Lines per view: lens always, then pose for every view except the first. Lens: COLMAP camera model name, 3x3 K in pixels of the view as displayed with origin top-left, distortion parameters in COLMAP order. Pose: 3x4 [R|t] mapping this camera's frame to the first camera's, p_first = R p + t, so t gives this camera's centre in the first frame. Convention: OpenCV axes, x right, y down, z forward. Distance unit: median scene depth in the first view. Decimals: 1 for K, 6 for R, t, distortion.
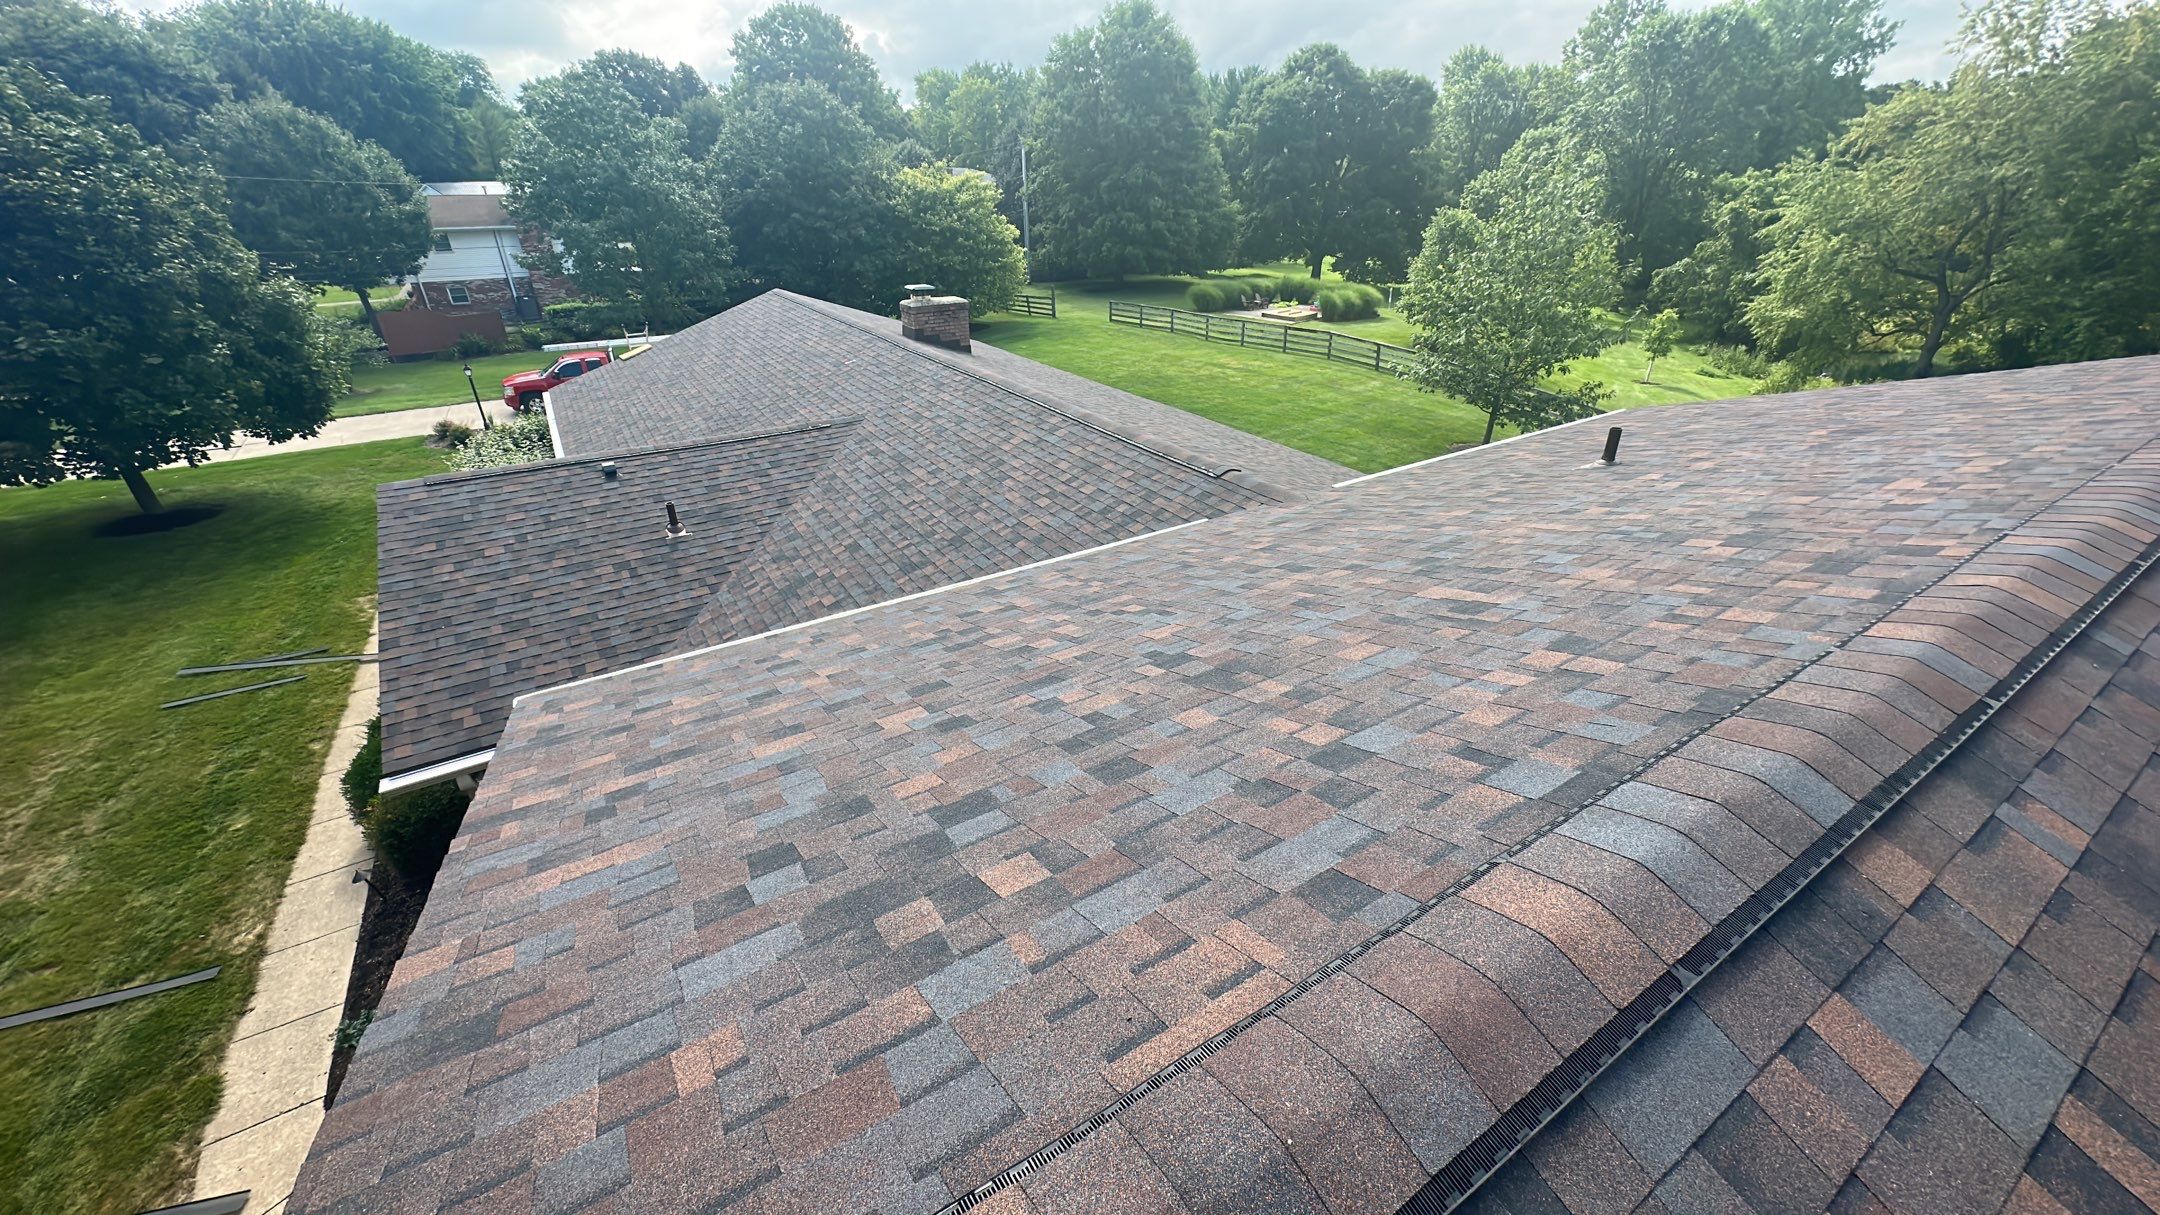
lens RADIAL K [[818.7, 0, 1075.7], [0, 818.7, 611.4], [0, 0, 1]] dist [0.000927, -0.000382]
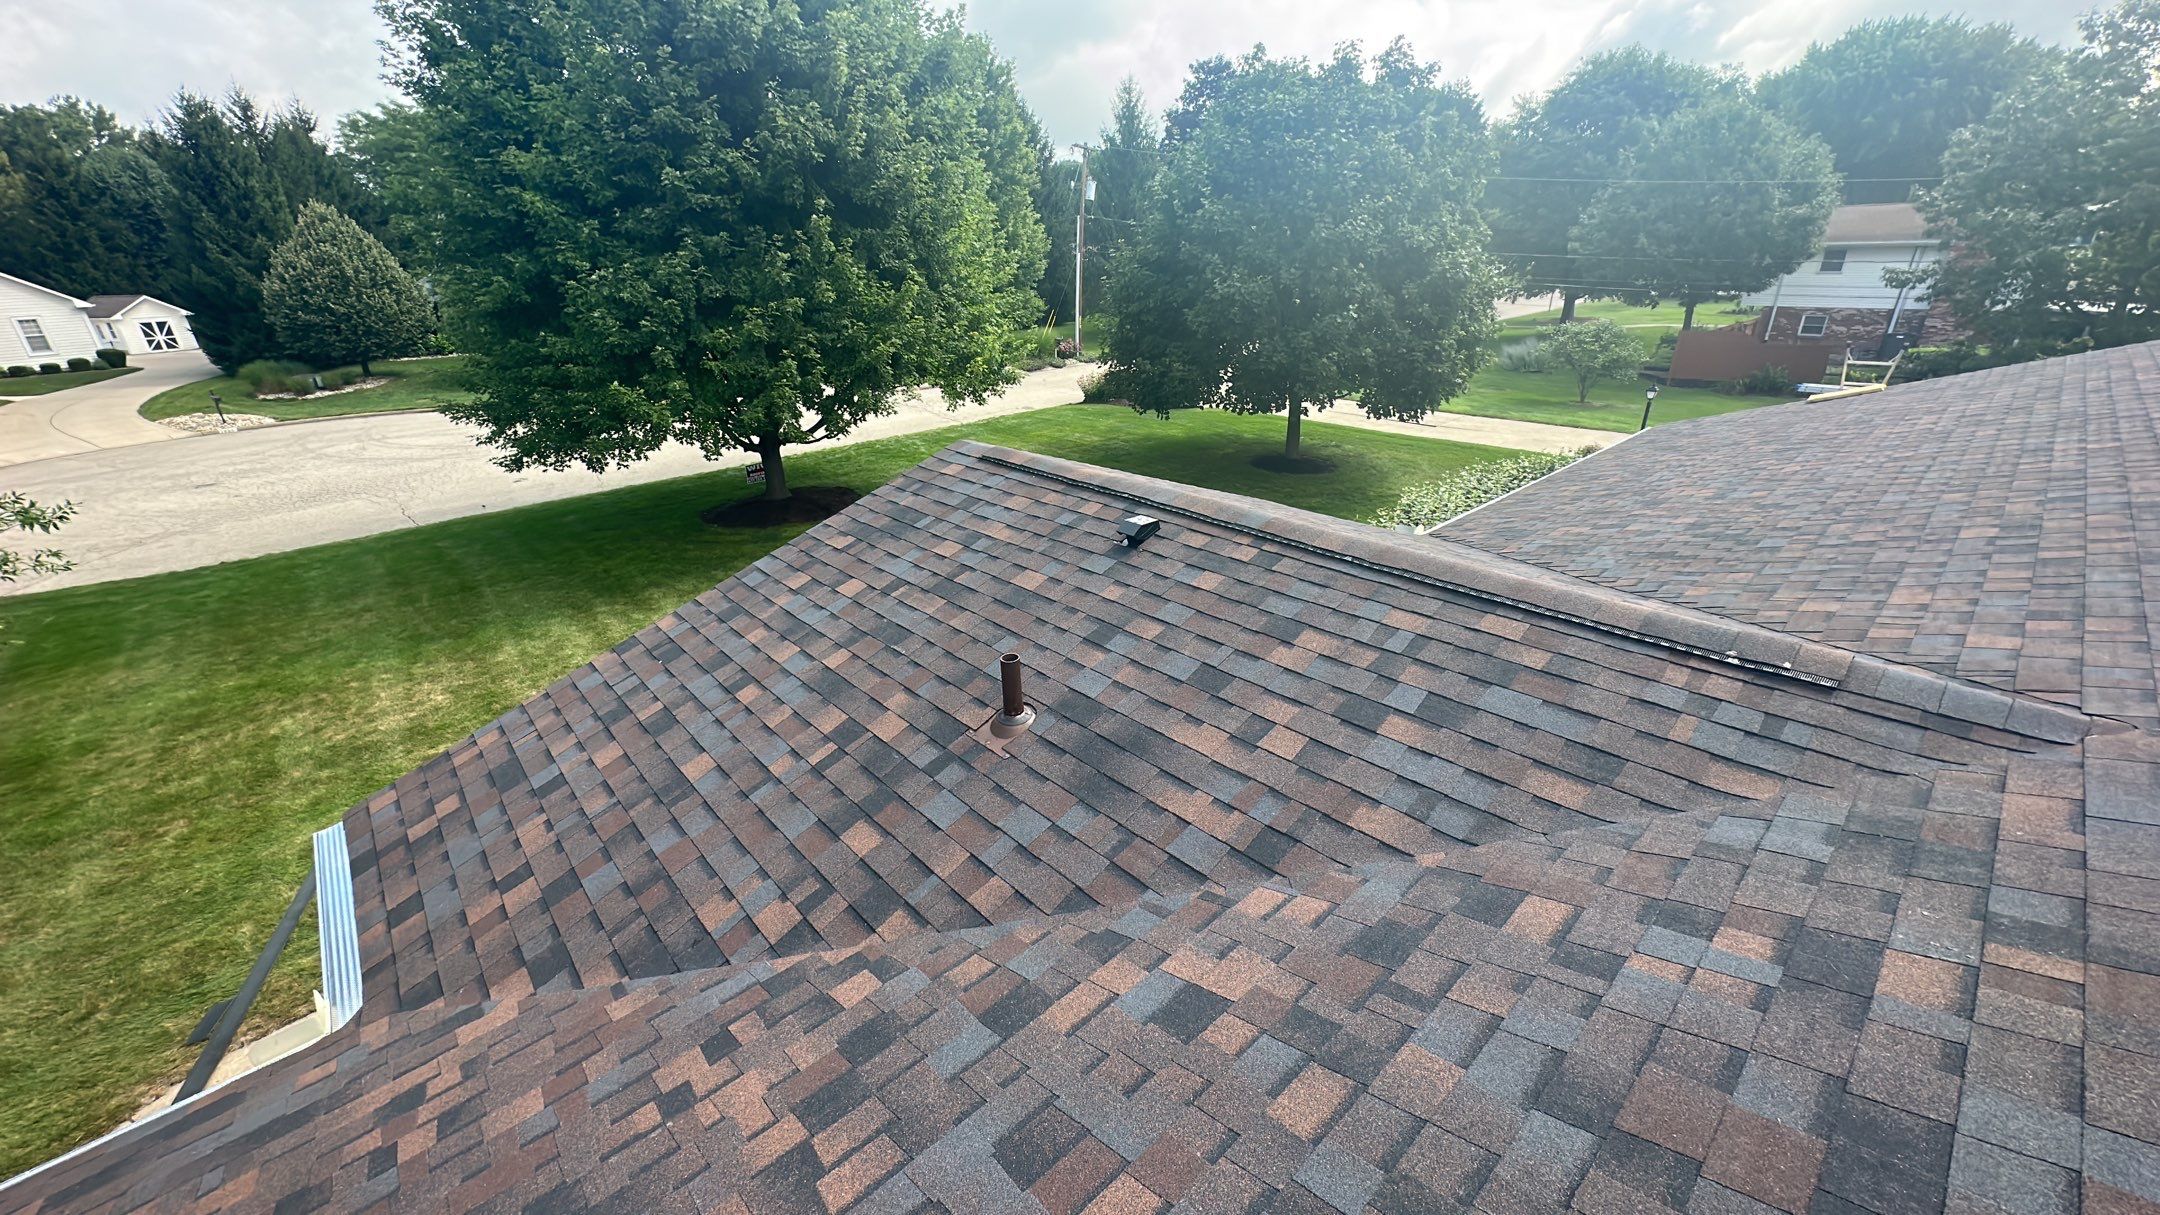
lens RADIAL K [[818.7, 0, 1075.7], [0, 818.7, 611.4], [0, 0, 1]] dist [0.000927, -0.000382]
pose [[0.175384, 0.396778, -0.901004, -0.128657], [-0.441577, 0.849671, 0.288217, -0.195227], [0.879915, 0.347314, 0.324227, 0.662506]]
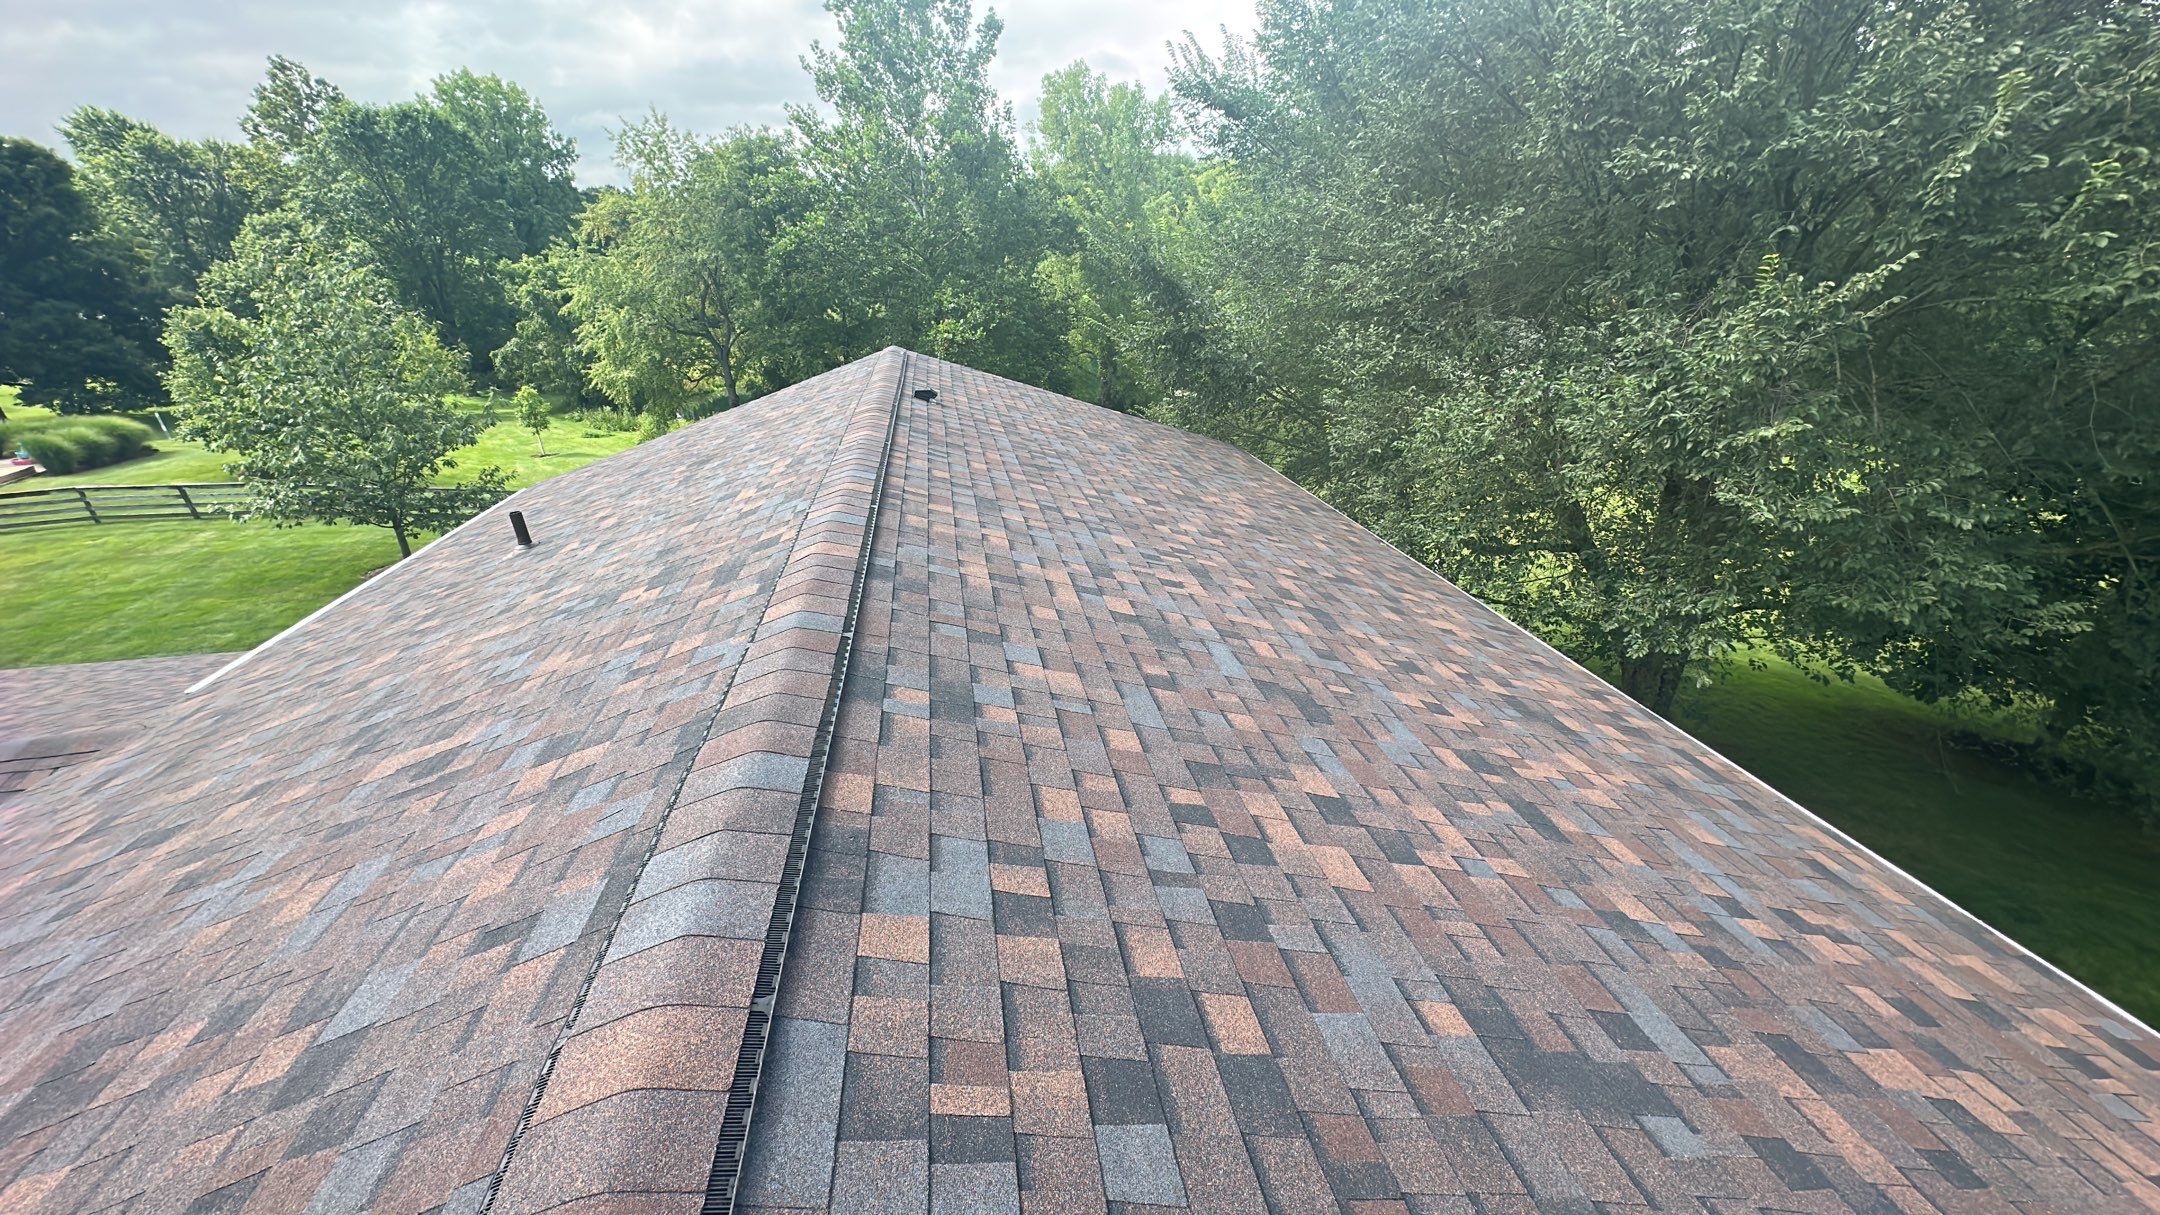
lens RADIAL K [[818.7, 0, 1075.7], [0, 818.7, 611.4], [0, 0, 1]] dist [0.000927, -0.000382]
pose [[0.386176, -0.377139, 0.841804, 0.027609], [0.447577, 0.874582, 0.186499, -0.001361], [-0.806562, 0.304751, 0.506541, -0.000390]]
